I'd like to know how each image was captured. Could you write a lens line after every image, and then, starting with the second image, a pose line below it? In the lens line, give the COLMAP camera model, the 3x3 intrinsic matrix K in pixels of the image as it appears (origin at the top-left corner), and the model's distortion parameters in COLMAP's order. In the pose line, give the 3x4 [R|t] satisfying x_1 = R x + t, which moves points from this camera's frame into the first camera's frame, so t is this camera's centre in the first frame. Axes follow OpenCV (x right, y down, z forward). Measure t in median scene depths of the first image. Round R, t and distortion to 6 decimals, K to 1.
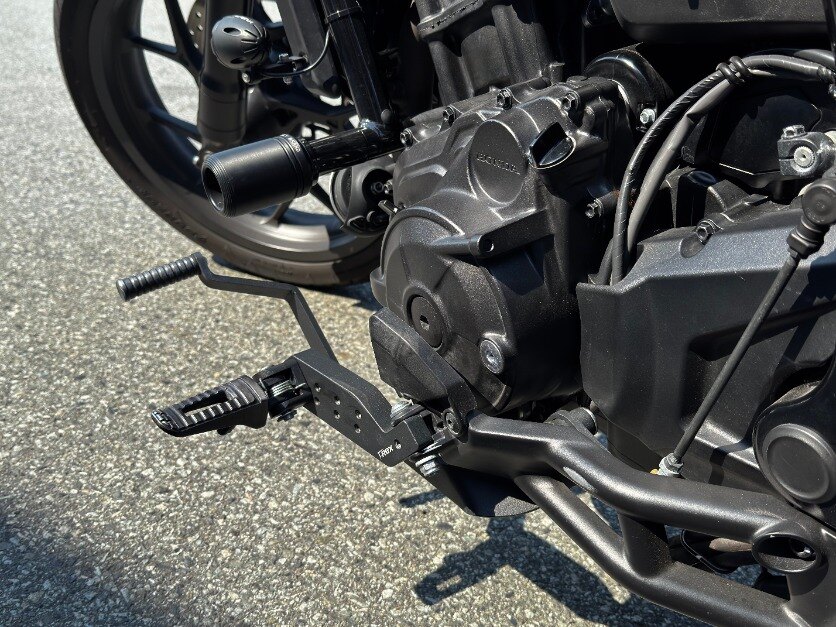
lens RADIAL K [[831.6, 0, 418.0], [0, 831.6, 313.5], [0, 0, 1]] dist [0.128131, -0.263494]
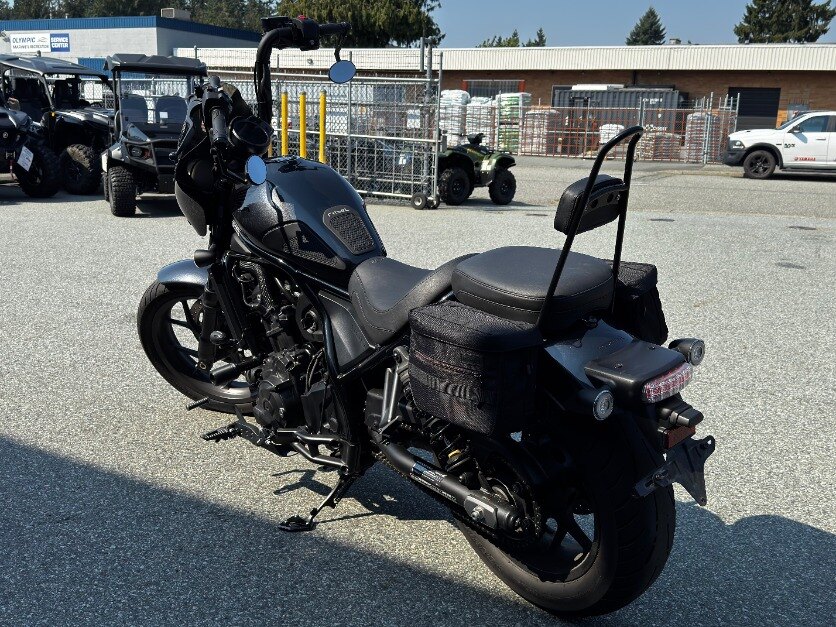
lens RADIAL K [[858.8, 0, 399.3], [0, 858.8, 317.3], [0, 0, 1]] dist [0.233882, -0.523808]
pose [[0.997262, -0.061681, 0.040793, 0.472477], [0.068076, 0.981187, -0.180658, 0.356399], [-0.028882, 0.182941, 0.982700, -3.033906]]
